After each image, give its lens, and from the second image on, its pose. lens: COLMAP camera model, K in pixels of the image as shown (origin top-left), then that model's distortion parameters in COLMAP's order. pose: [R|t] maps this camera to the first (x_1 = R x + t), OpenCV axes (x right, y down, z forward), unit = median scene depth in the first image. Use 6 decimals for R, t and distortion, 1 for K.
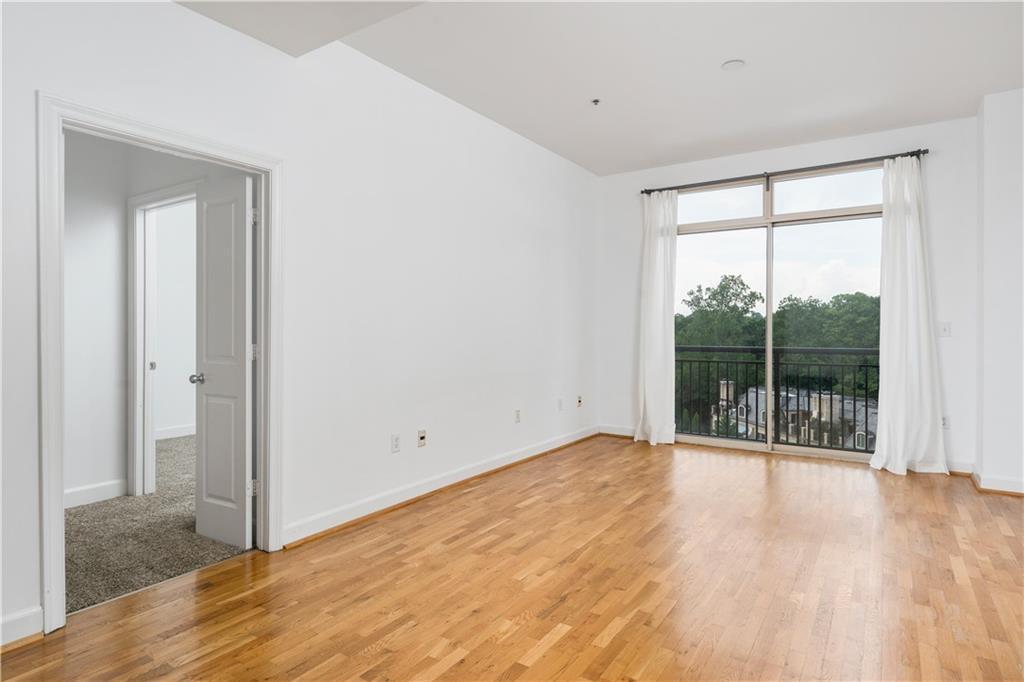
lens RADIAL K [[572.7, 0, 512.6], [0, 572.7, 332.9], [0, 0, 1]] dist [-0.000407, 0.000177]
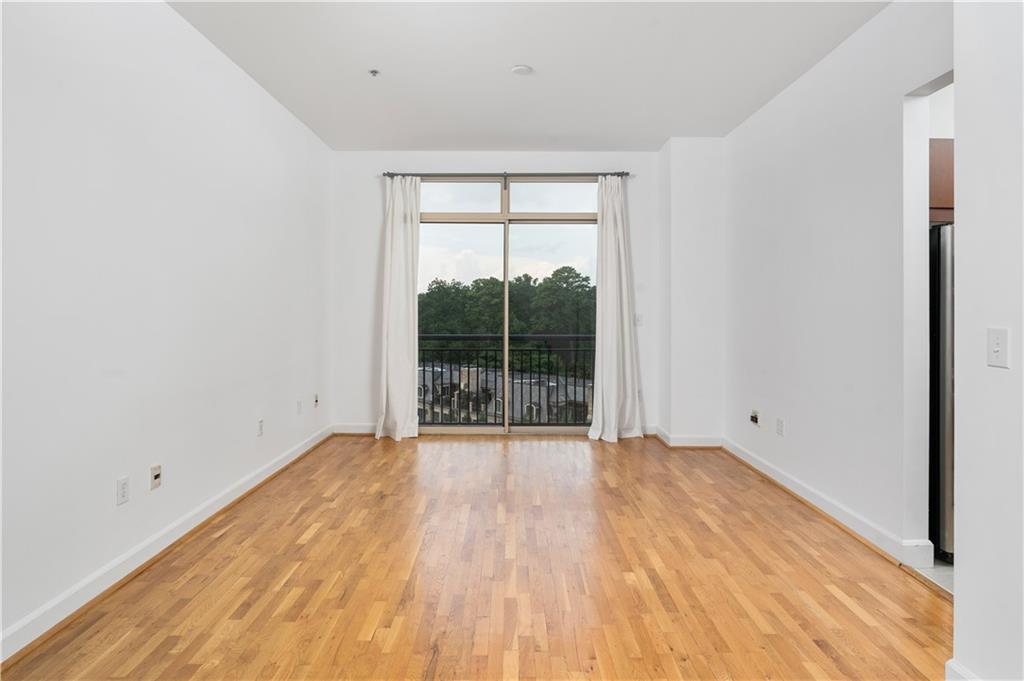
lens RADIAL K [[578.3, 0, 511.9], [0, 578.3, 306.1], [0, 0, 1]] dist [0.000117, 0.000561]
pose [[0.834728, 0.004609, 0.550643, -0.155965], [0.001260, 0.999946, -0.010279, -0.022389], [-0.550661, 0.009274, 0.834677, 0.107069]]
